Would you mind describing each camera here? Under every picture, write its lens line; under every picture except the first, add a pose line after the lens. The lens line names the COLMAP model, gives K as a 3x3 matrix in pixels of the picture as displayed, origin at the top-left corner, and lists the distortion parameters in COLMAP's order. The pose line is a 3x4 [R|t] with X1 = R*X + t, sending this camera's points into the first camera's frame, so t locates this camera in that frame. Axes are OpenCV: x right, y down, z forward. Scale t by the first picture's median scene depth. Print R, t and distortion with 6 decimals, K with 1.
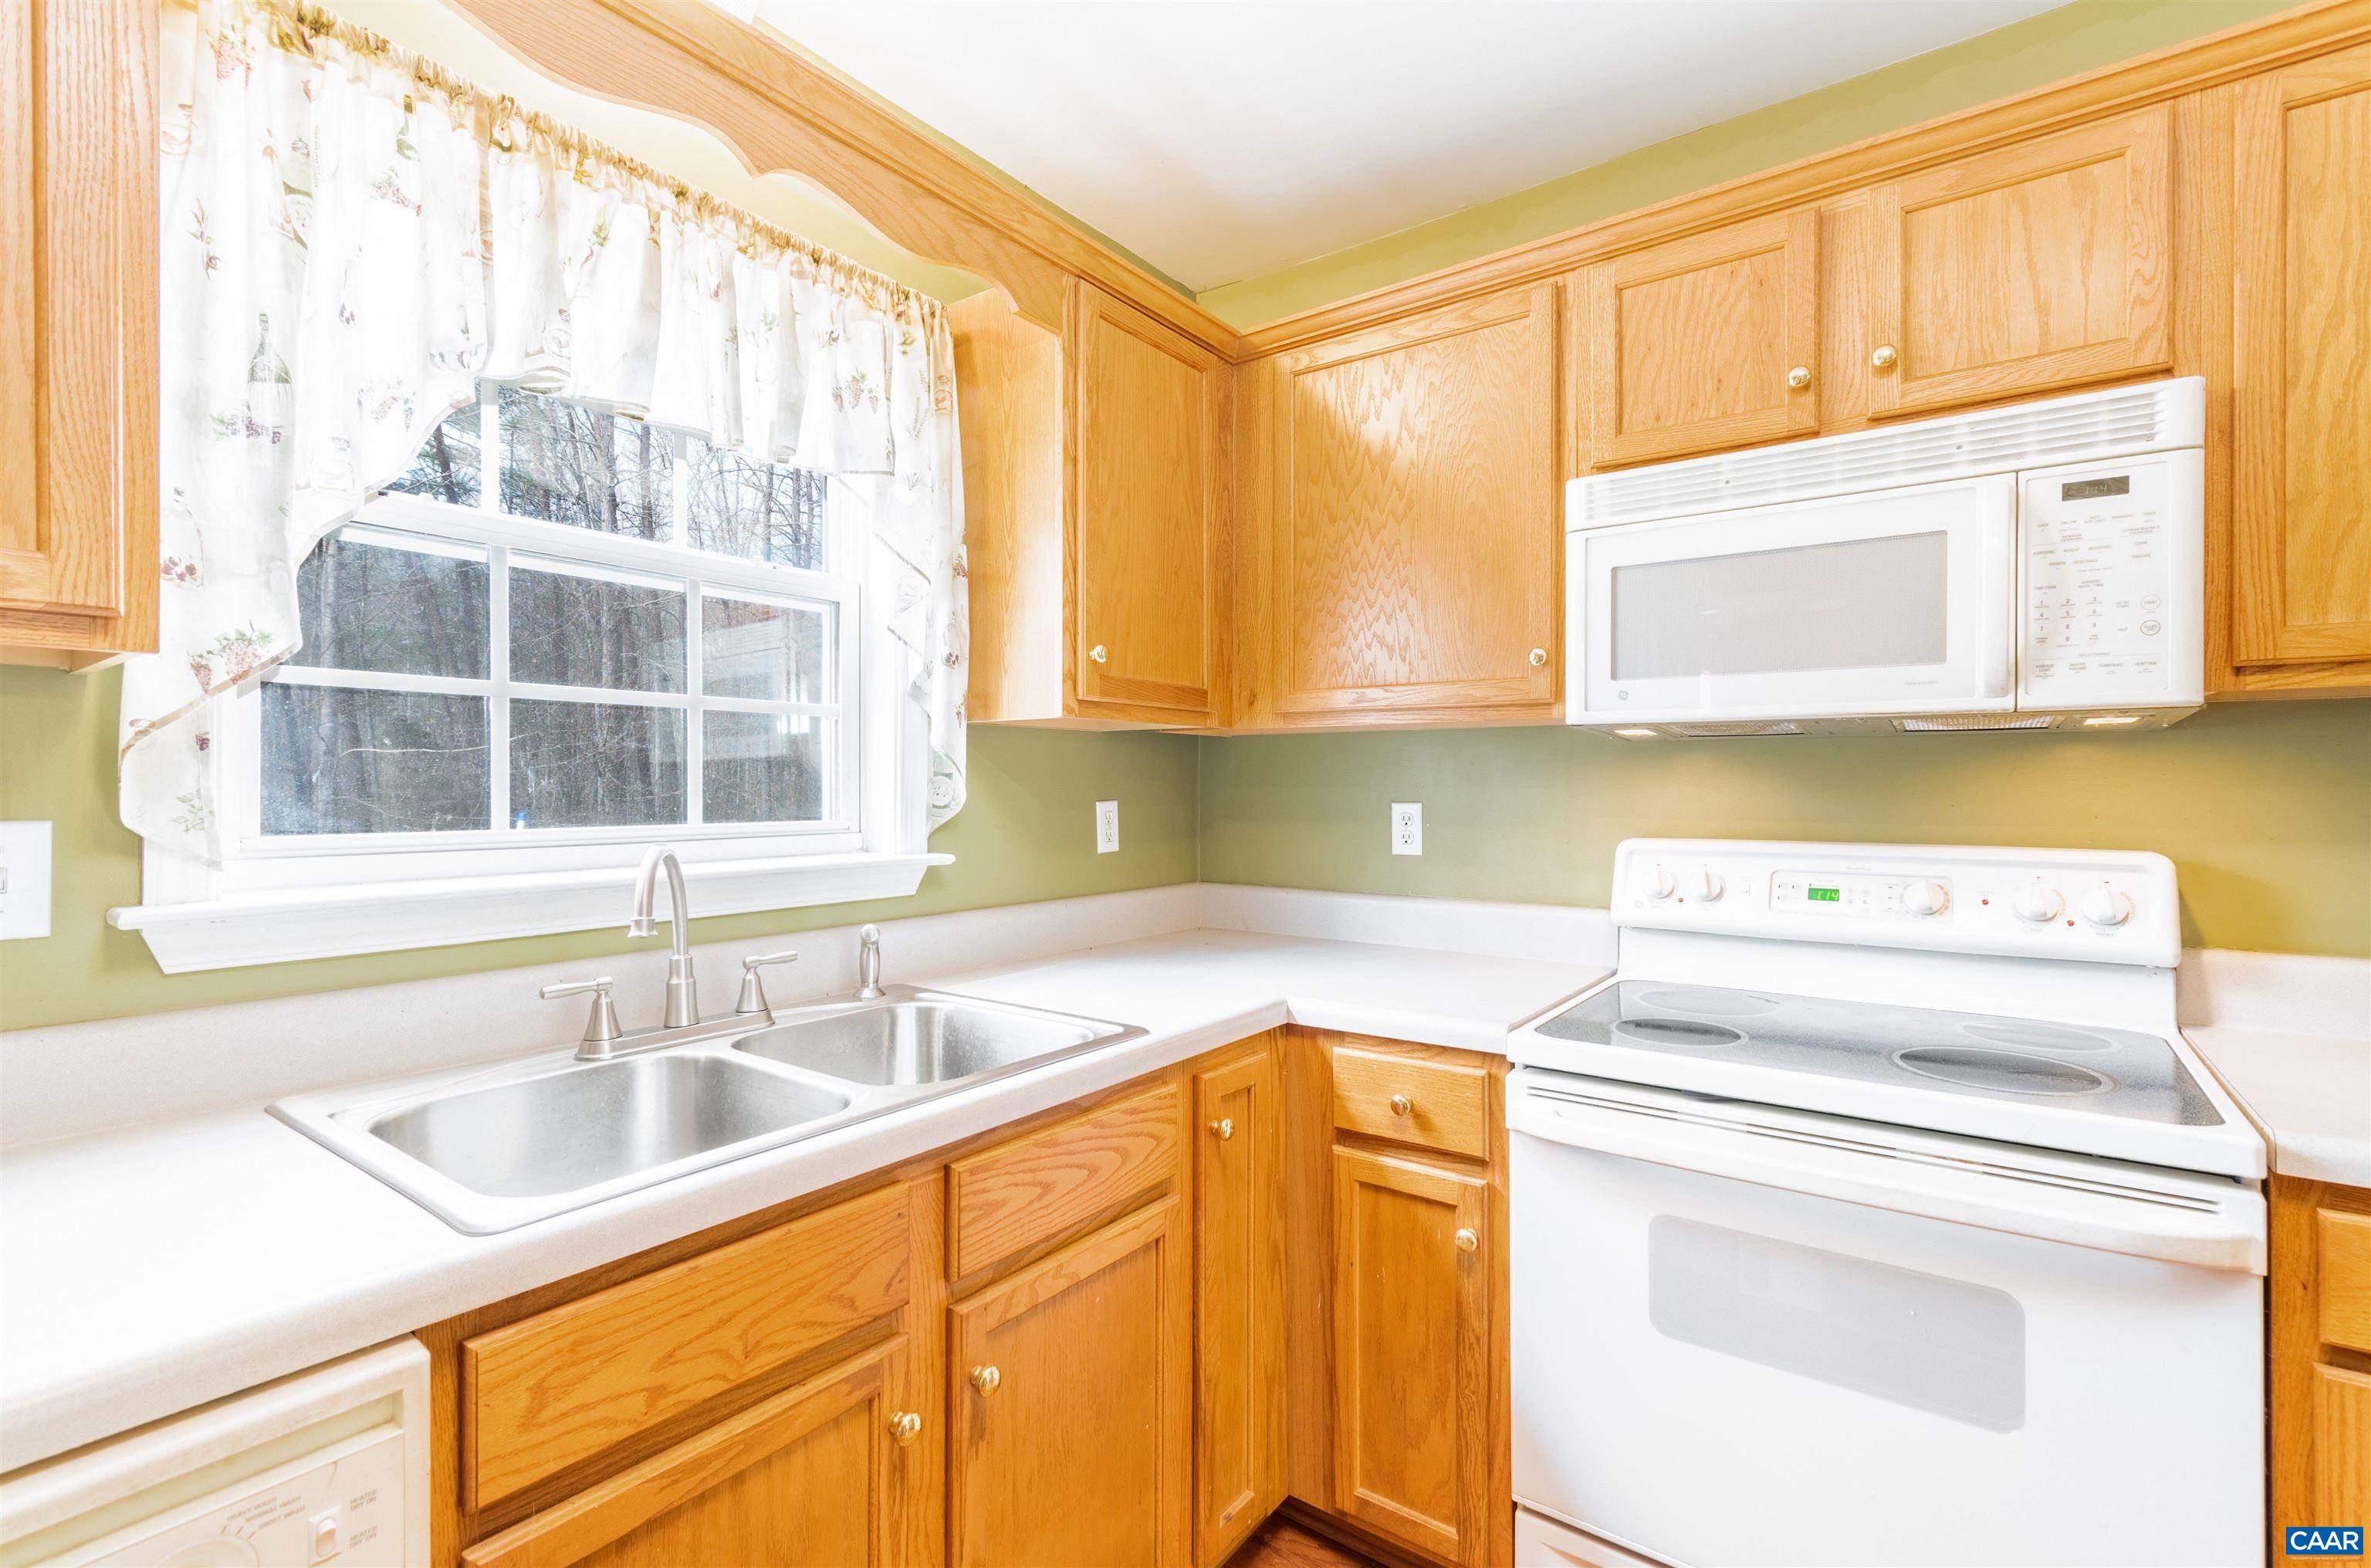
lens RADIAL K [[1049.9, 0, 1190.3], [0, 1049.9, 786.8], [0, 0, 1]] dist [-0.000718, -0.002221]
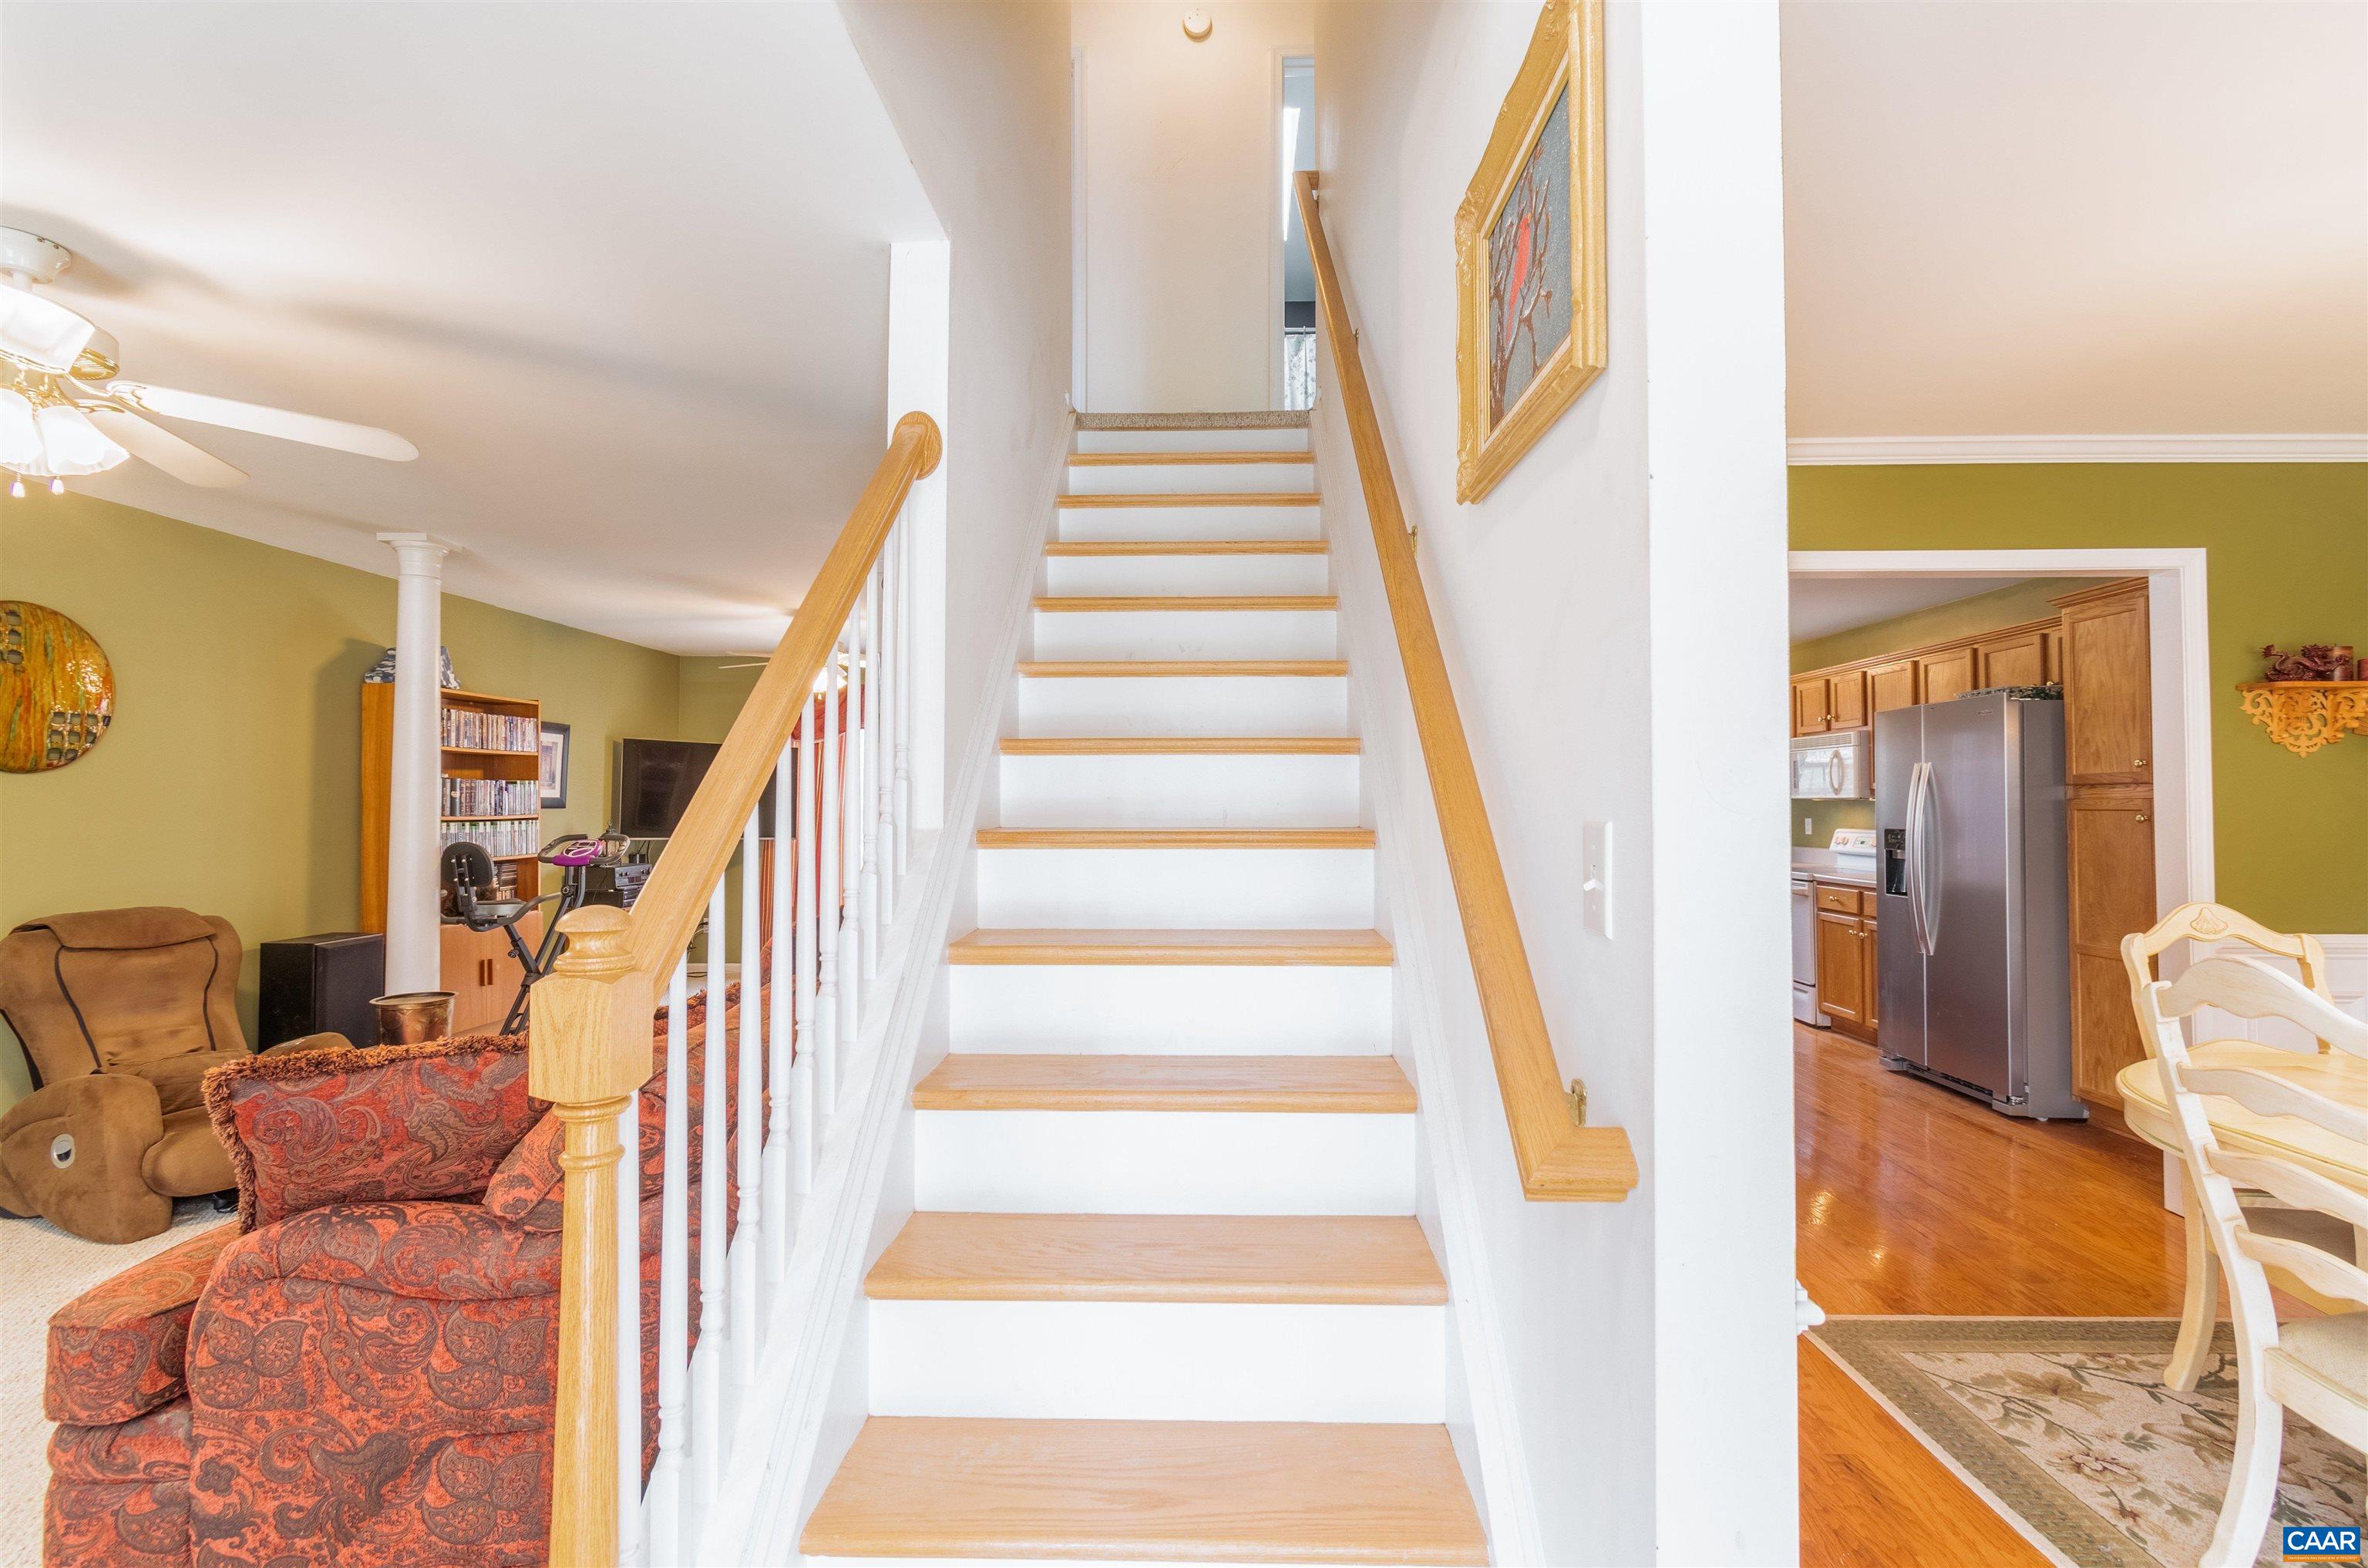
lens RADIAL K [[1048.8, 0, 1180.8], [0, 1048.8, 784.4], [0, 0, 1]] dist [-0.000718, -0.002221]
pose [[0.557195, -0.017017, -0.830208, 2.579792], [0.001719, 0.999811, -0.019340, -0.043074], [0.830380, 0.009349, 0.557119, -3.444425]]
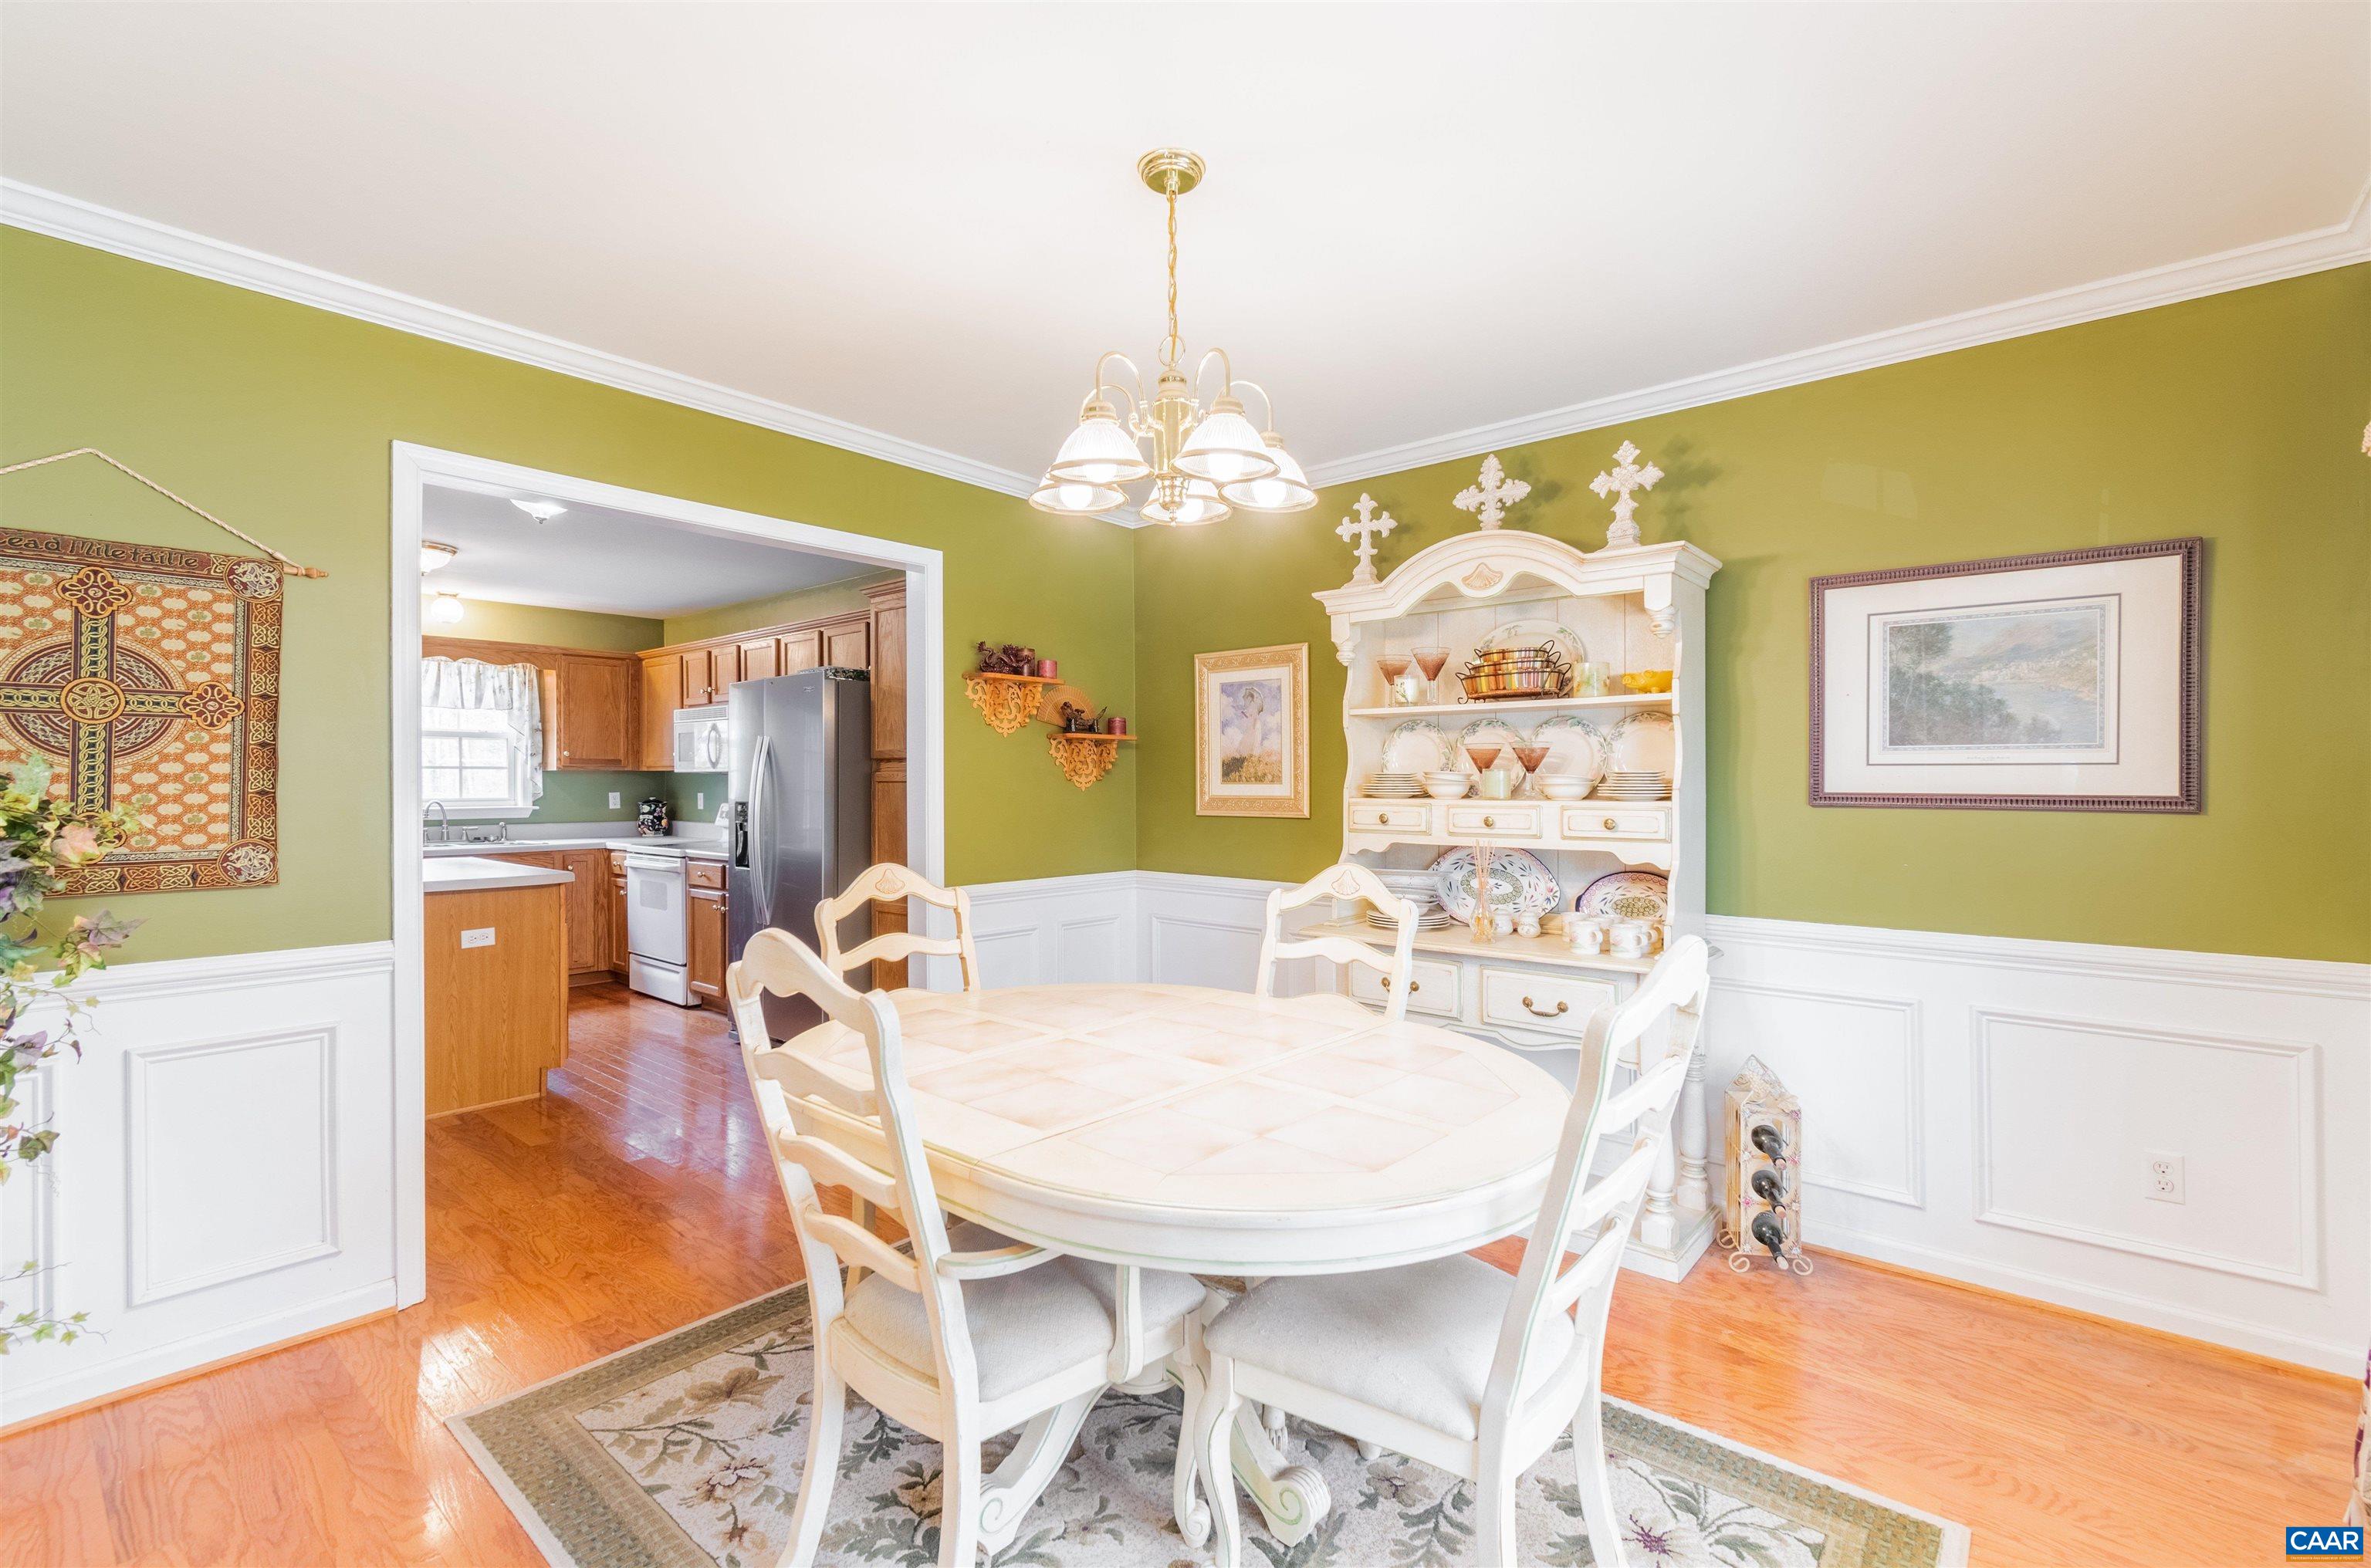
lens RADIAL K [[1049.9, 0, 1197.5], [0, 1049.9, 785.9], [0, 0, 1]] dist [-0.000718, -0.002221]
pose [[0.997548, 0.000481, -0.069980, 2.740860], [-0.000245, 0.999994, 0.003381, -0.024436], [0.069981, -0.003356, 0.997543, -2.942900]]
